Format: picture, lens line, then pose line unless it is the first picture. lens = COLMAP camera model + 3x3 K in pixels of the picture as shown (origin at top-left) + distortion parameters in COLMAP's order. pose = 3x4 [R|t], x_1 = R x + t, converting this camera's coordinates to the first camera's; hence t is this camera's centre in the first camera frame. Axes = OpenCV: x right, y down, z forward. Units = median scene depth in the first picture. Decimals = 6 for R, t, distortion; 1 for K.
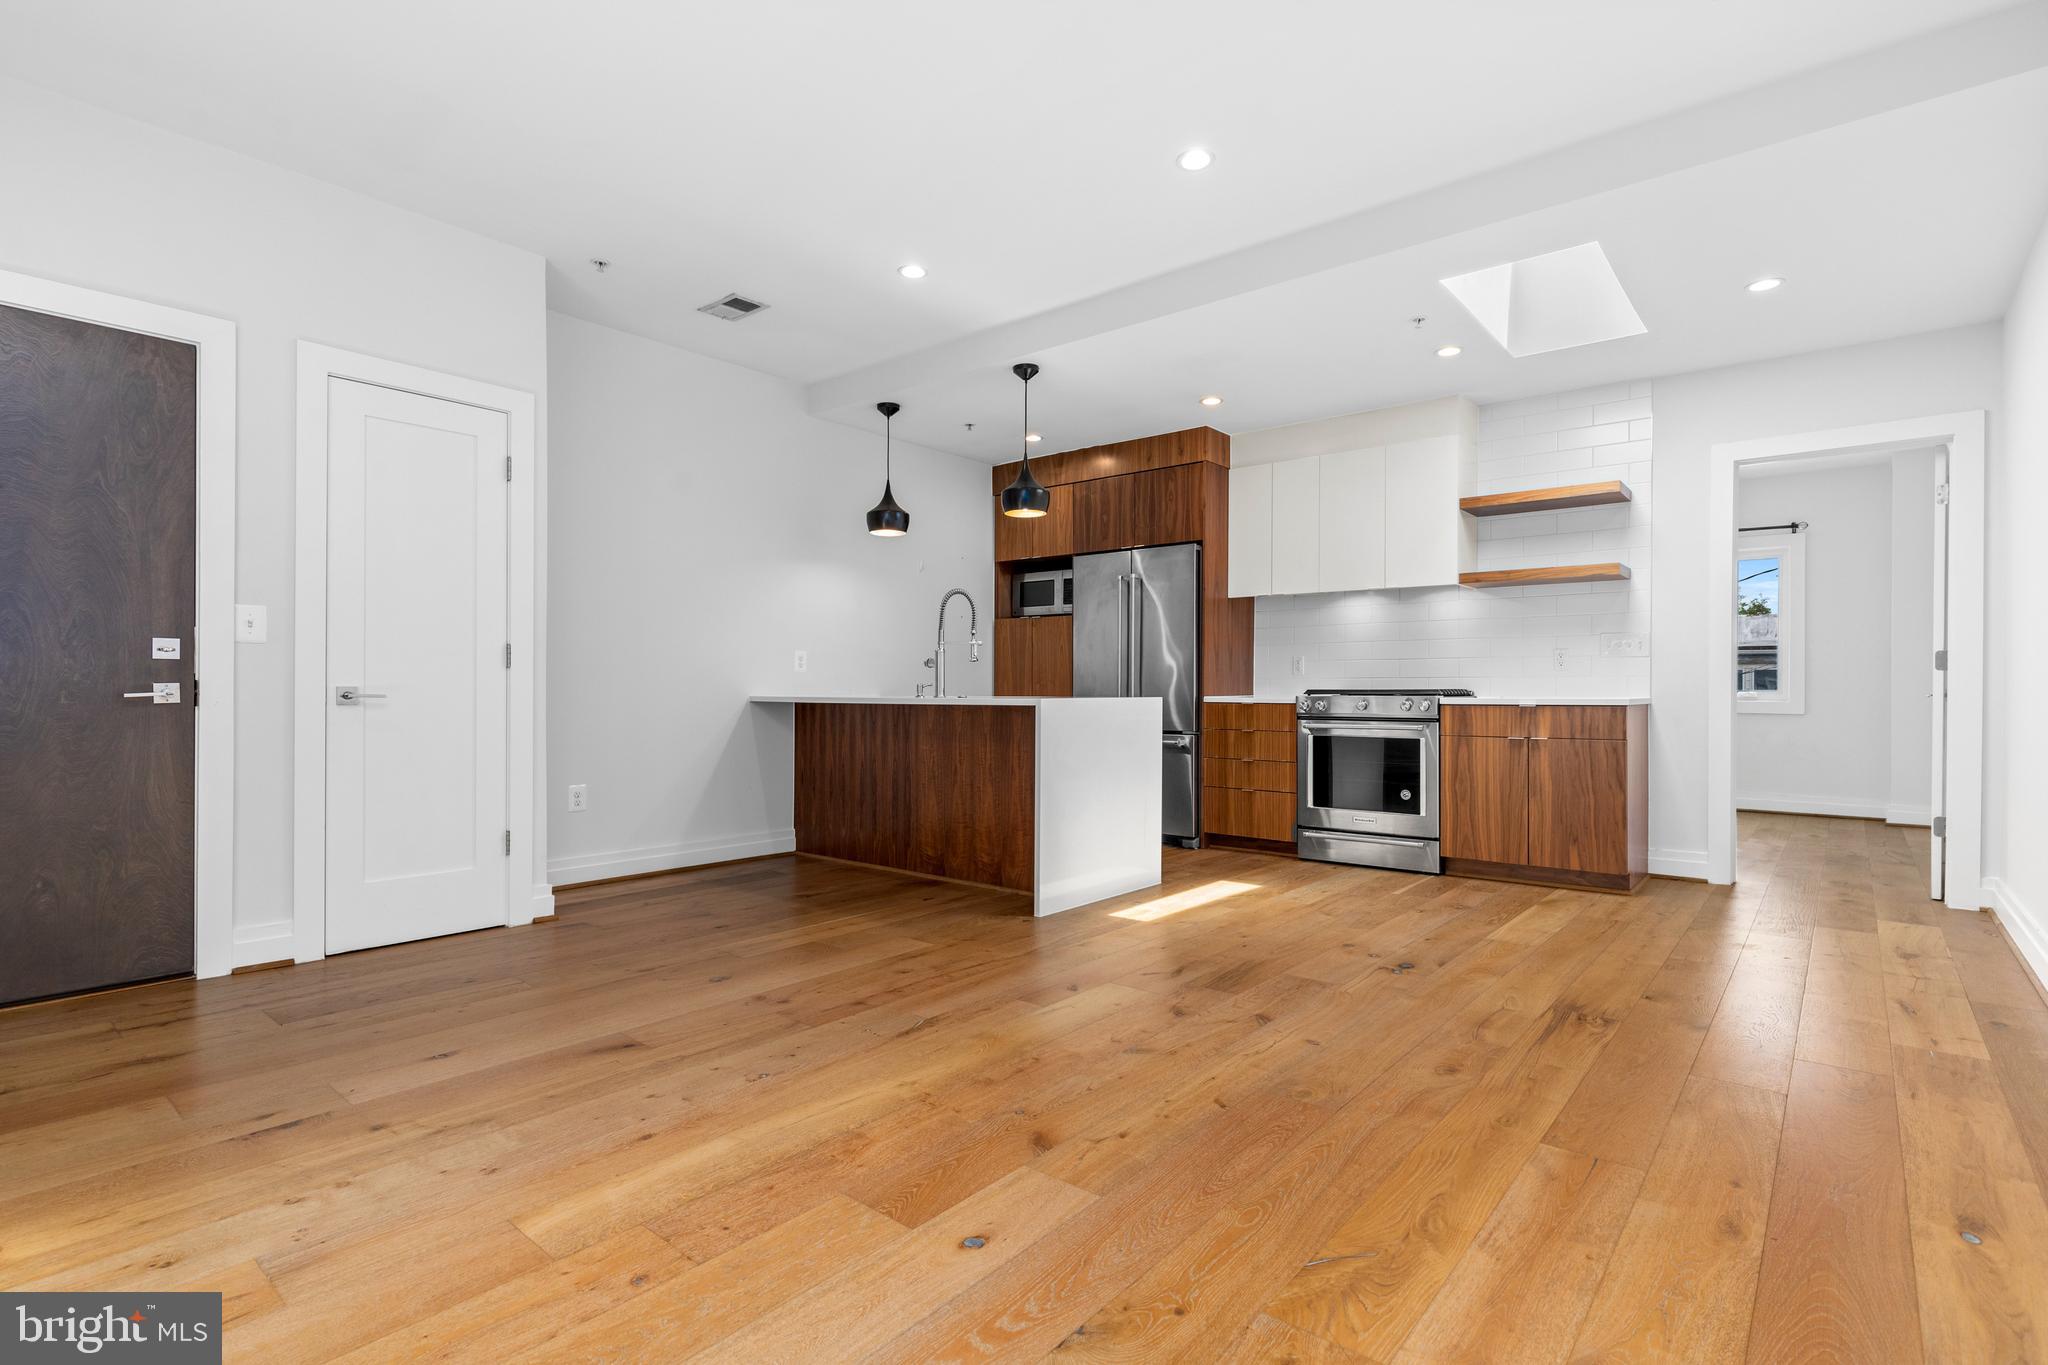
lens RADIAL K [[983.7, 0, 1013.4], [0, 983.7, 685.5], [0, 0, 1]] dist [0.002679, -0.001124]
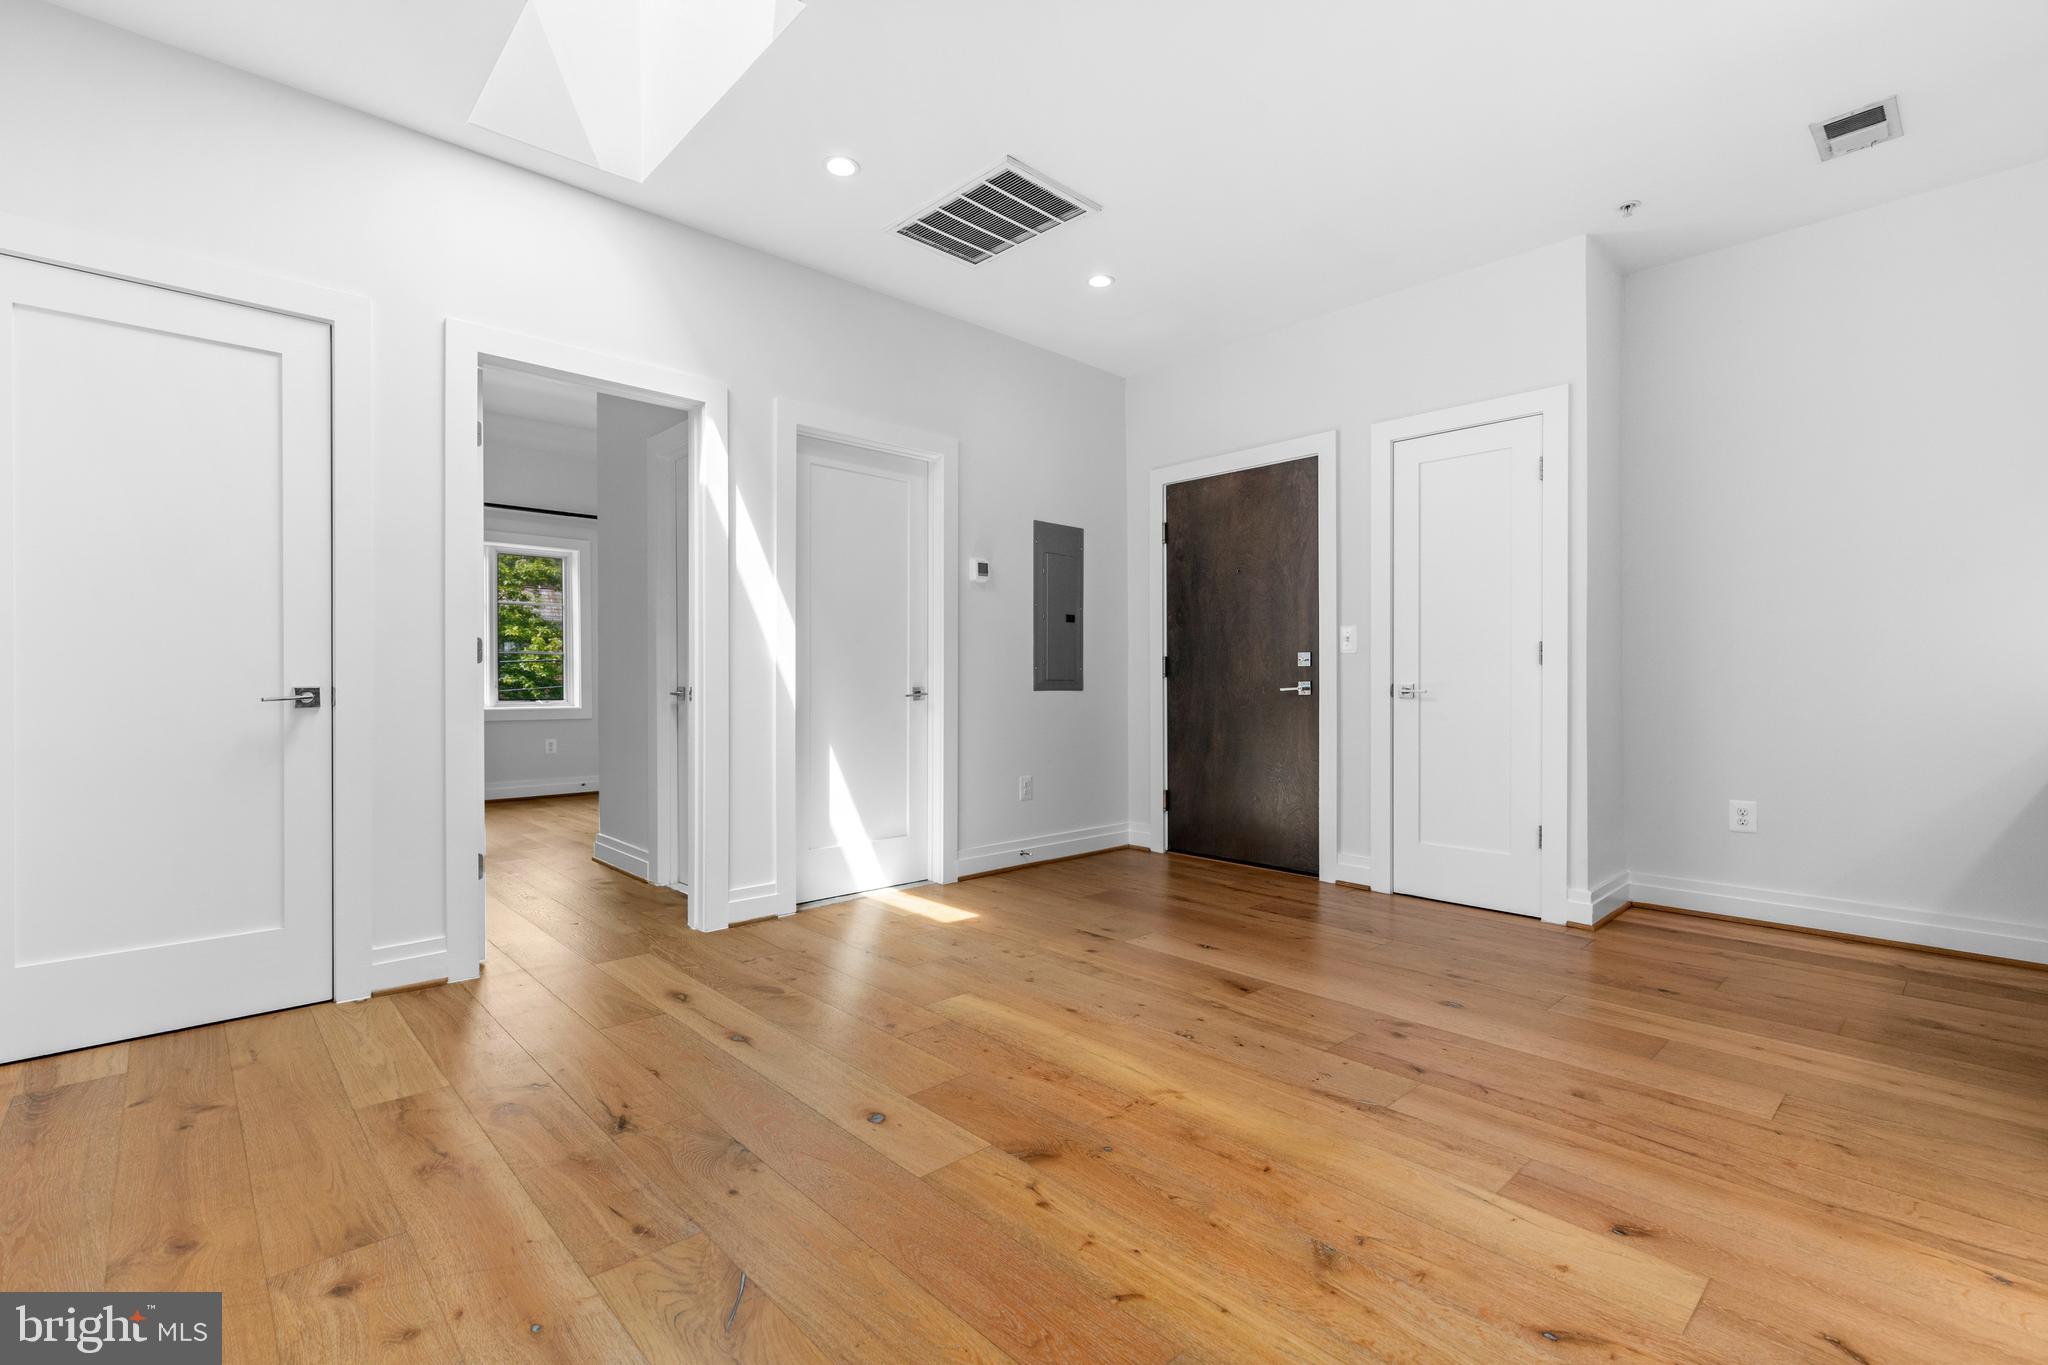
lens RADIAL K [[918.8, 0, 1014.8], [0, 918.8, 682.1], [0, 0, 1]] dist [0.003395, -0.000022]
pose [[-0.119408, -0.001465, -0.992844, 0.381548], [0.002225, 0.999996, -0.001743, -0.000110], [0.992843, -0.002417, -0.119404, 0.446792]]
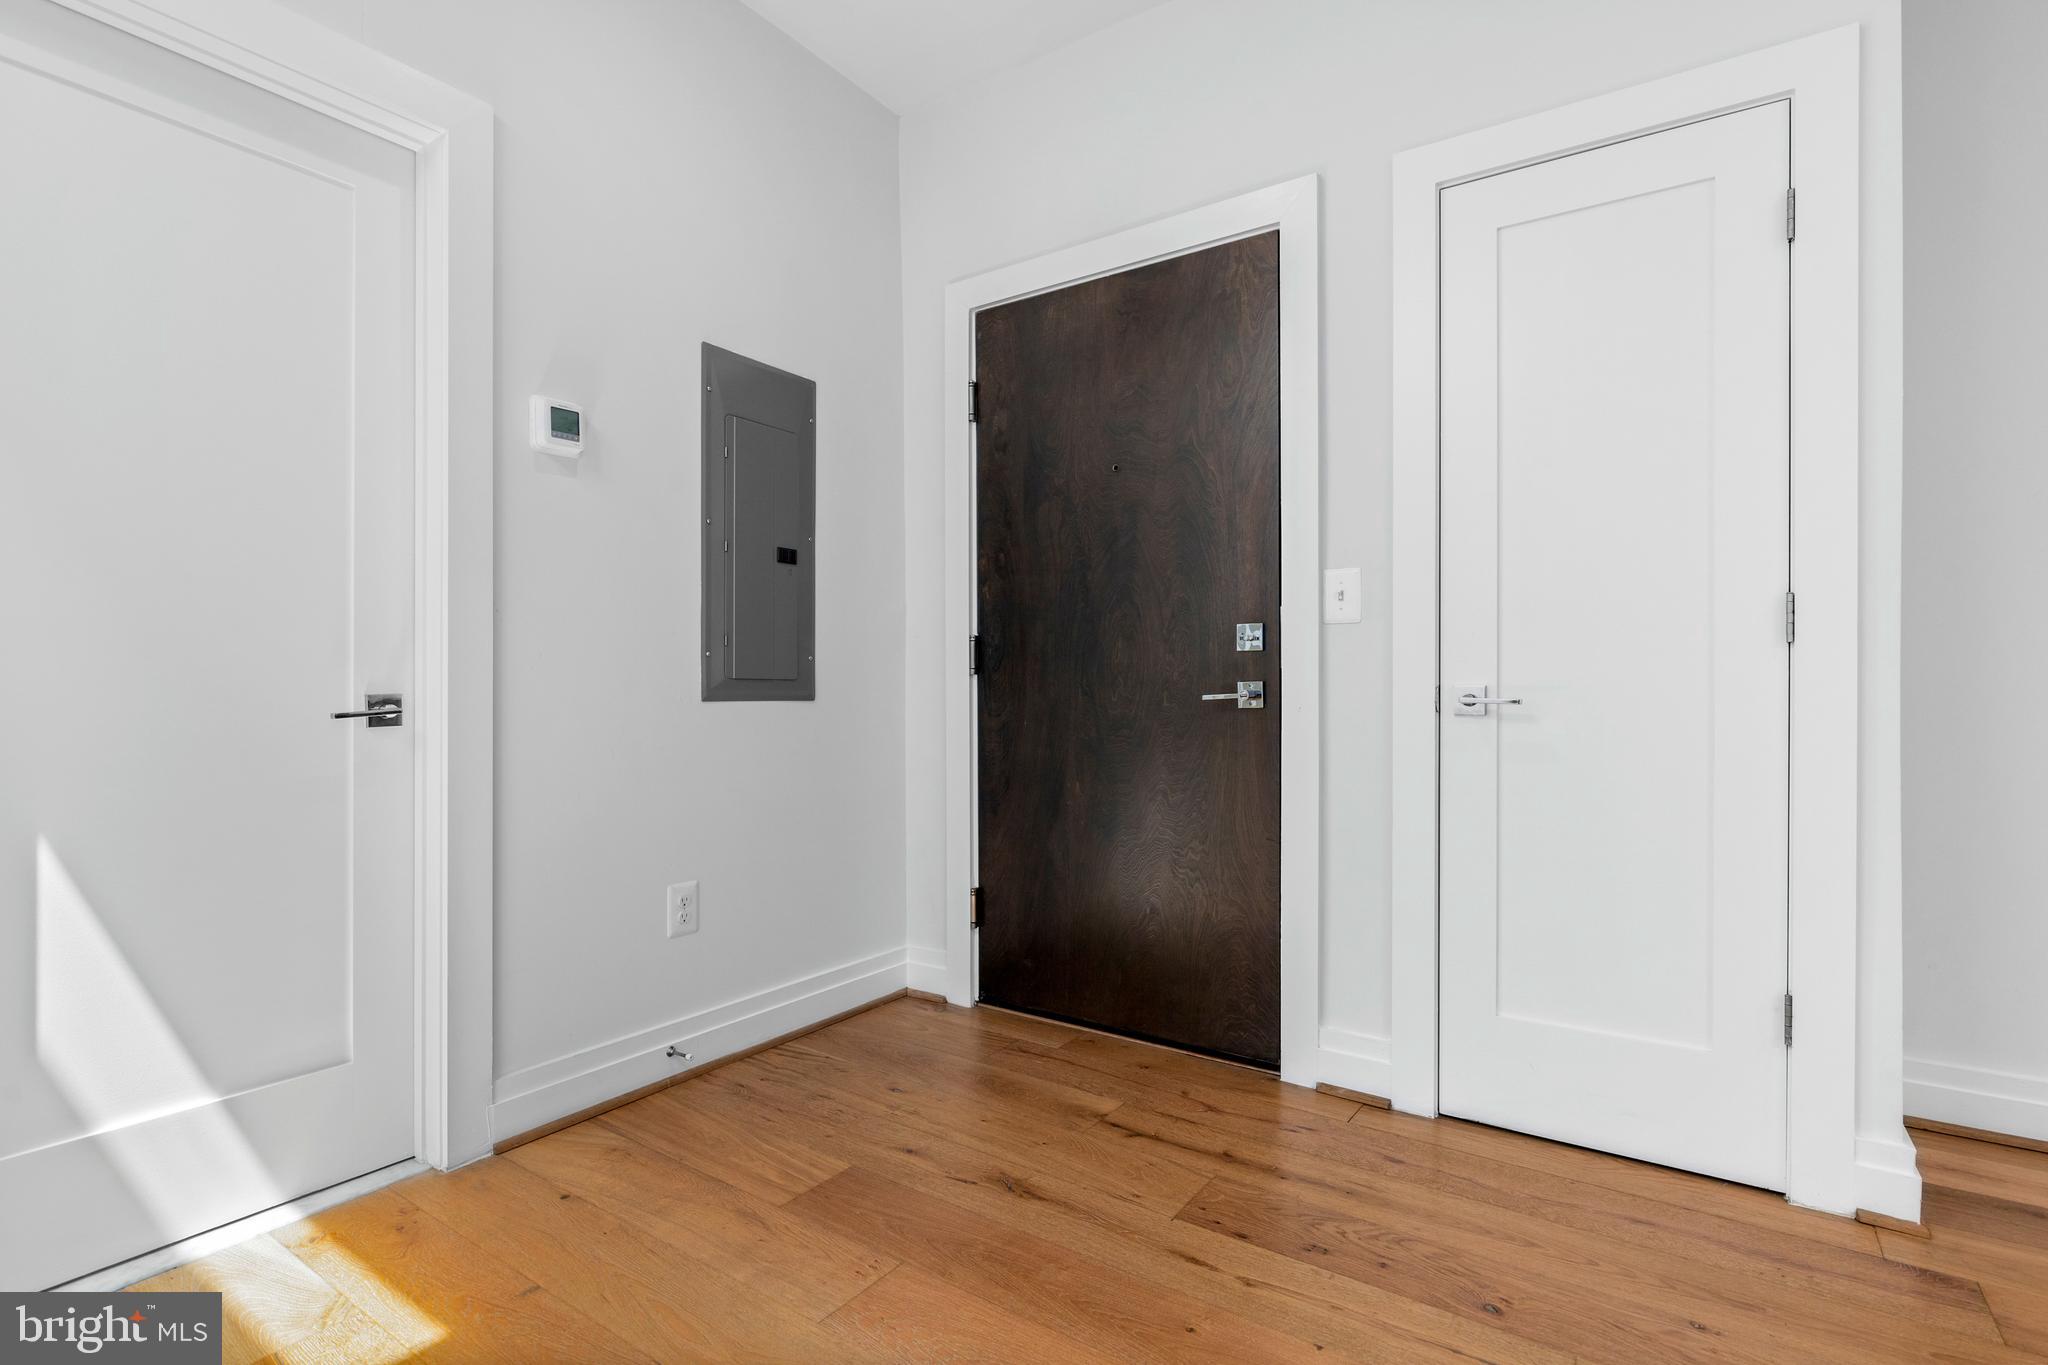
lens RADIAL K [[999.1, 0, 1017.7], [0, 999.1, 689.7], [0, 0, 1]] dist [-0.002036, -0.000537]
pose [[0.094344, -0.000041, -0.995540, -0.060862], [0.003892, 0.999992, 0.000328, 0.001722], [0.995532, -0.003906, 0.094344, 0.460539]]
